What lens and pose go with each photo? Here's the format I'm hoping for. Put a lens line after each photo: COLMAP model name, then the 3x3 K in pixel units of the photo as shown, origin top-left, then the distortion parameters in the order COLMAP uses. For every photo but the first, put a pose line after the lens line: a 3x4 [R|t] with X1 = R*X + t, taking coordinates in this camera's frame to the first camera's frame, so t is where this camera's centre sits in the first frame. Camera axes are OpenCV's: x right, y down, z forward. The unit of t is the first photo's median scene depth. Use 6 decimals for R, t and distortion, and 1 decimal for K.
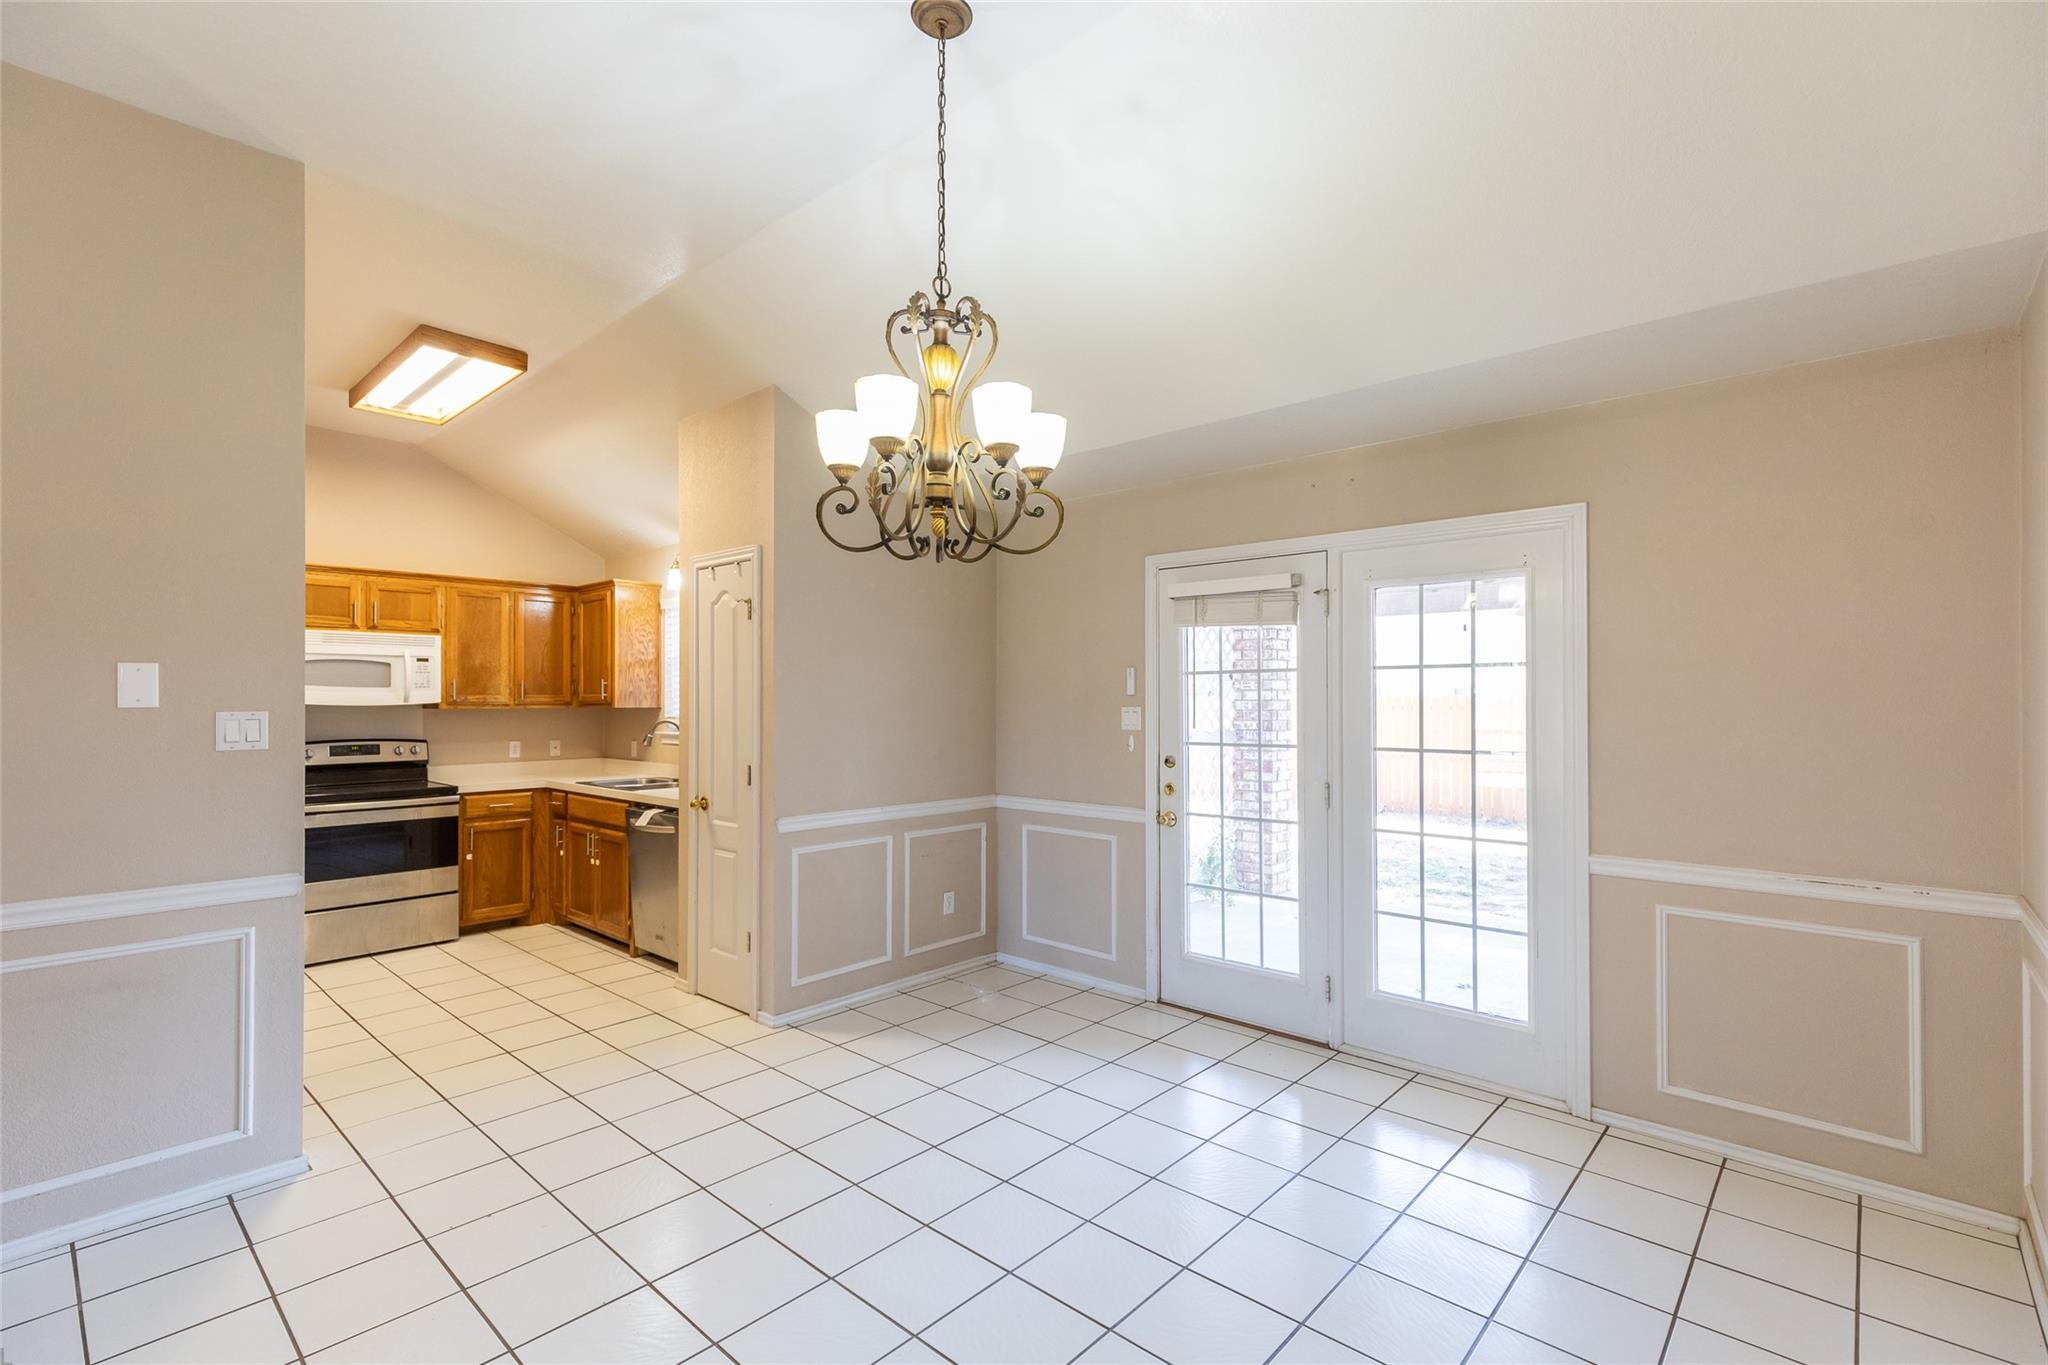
lens RADIAL K [[918.3, 0, 1041.0], [0, 918.3, 685.9], [0, 0, 1]] dist [0.012998, -0.003488]
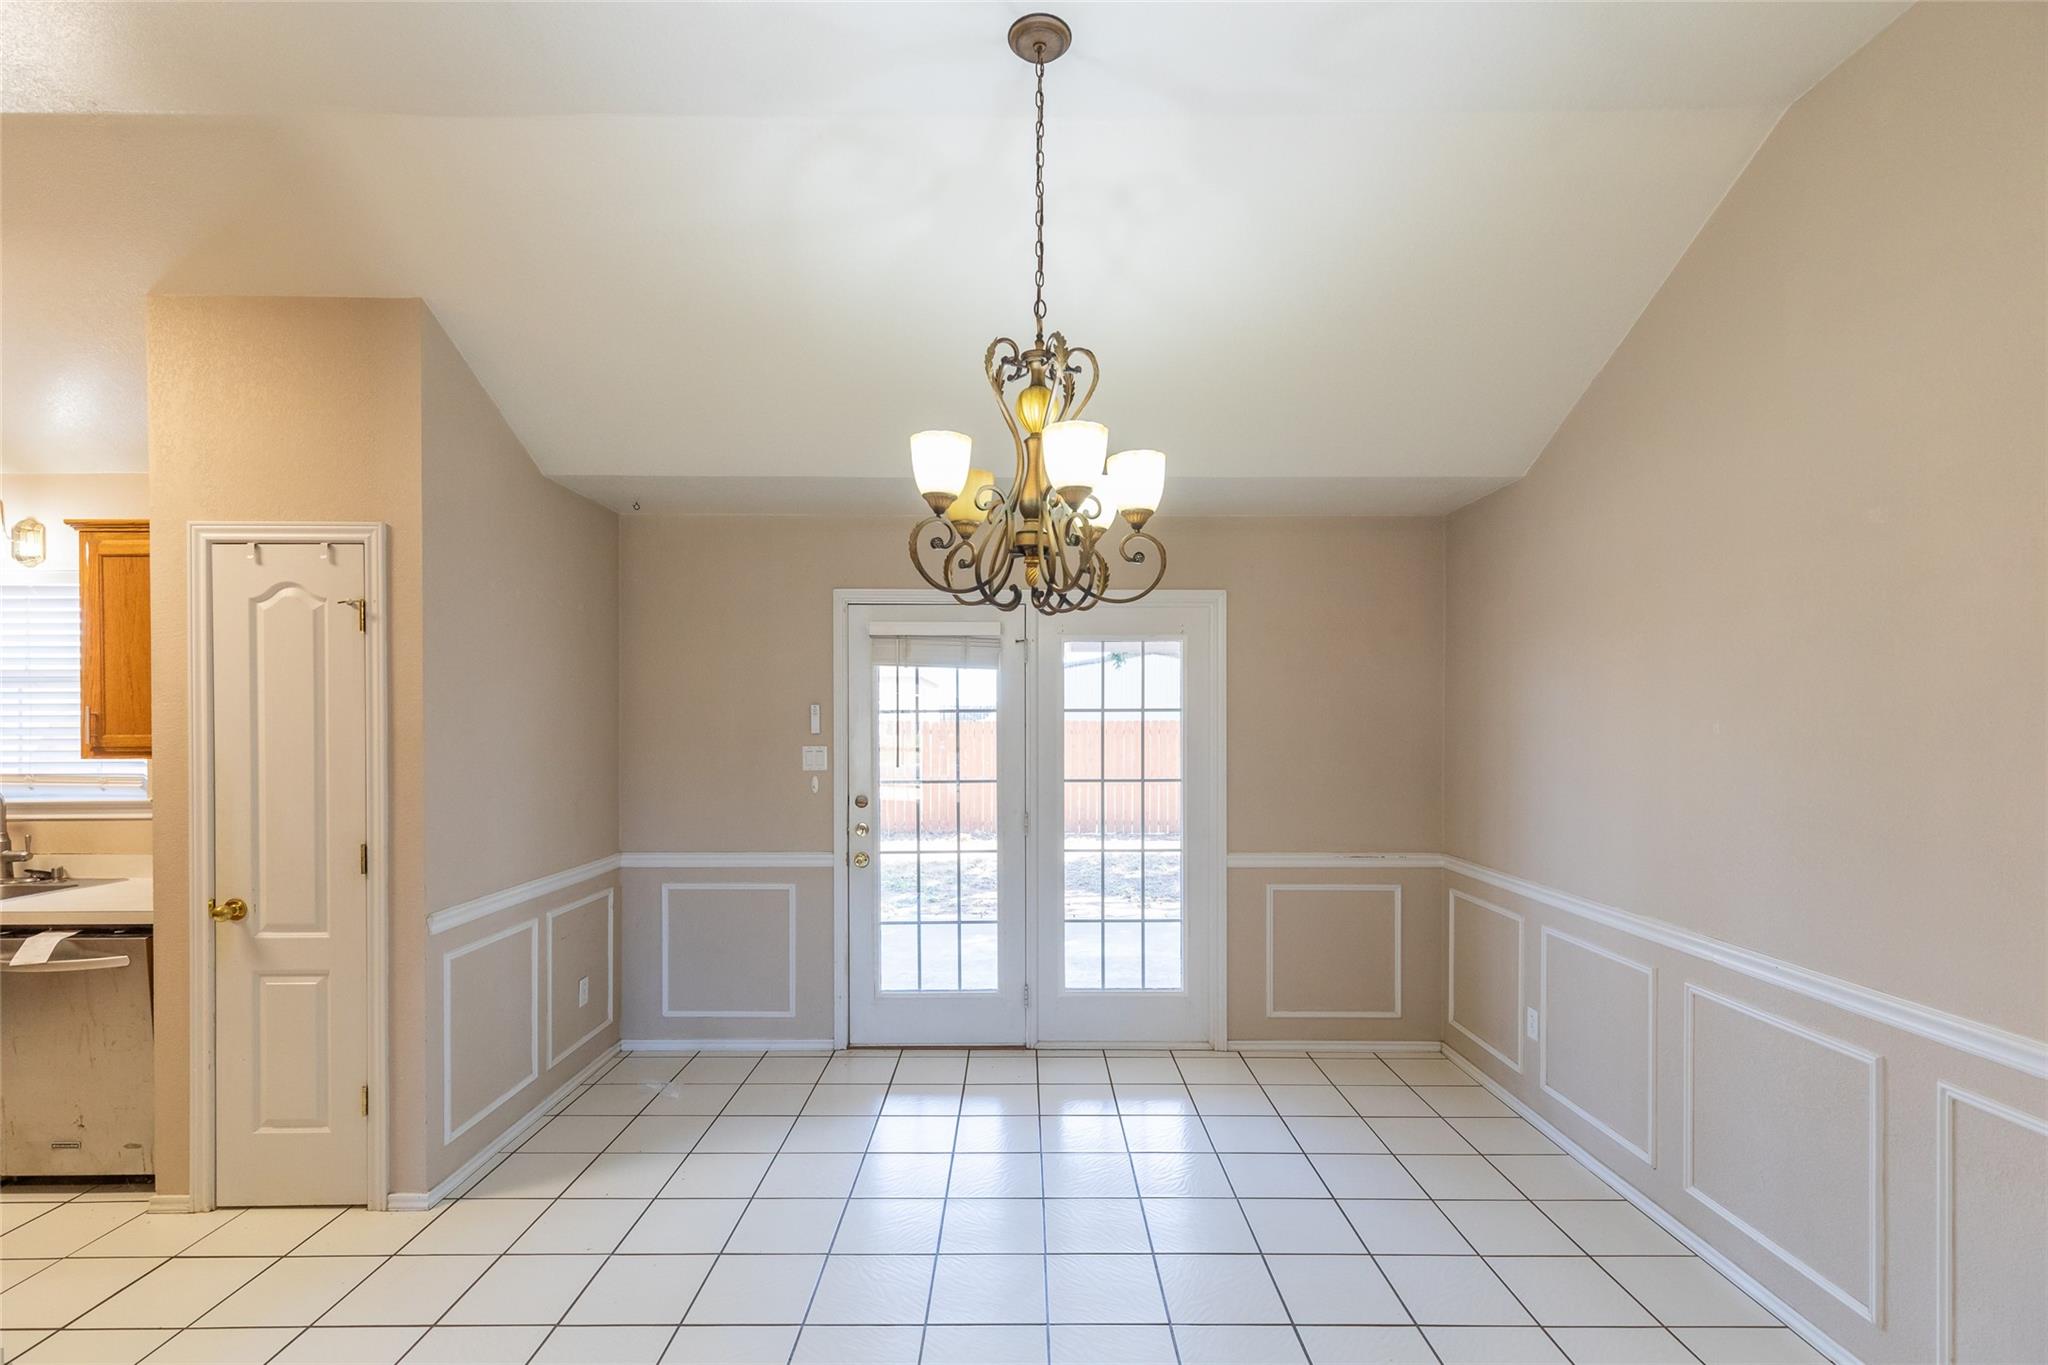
lens RADIAL K [[918.3, 0, 1037.6], [0, 918.3, 719.7], [0, 0, 1]] dist [0.012998, -0.003488]
pose [[0.744343, 0.000652, 0.667797, -0.403660], [-0.009959, 0.999899, 0.010123, -0.018337], [-0.667723, -0.014186, 0.744274, 0.153676]]
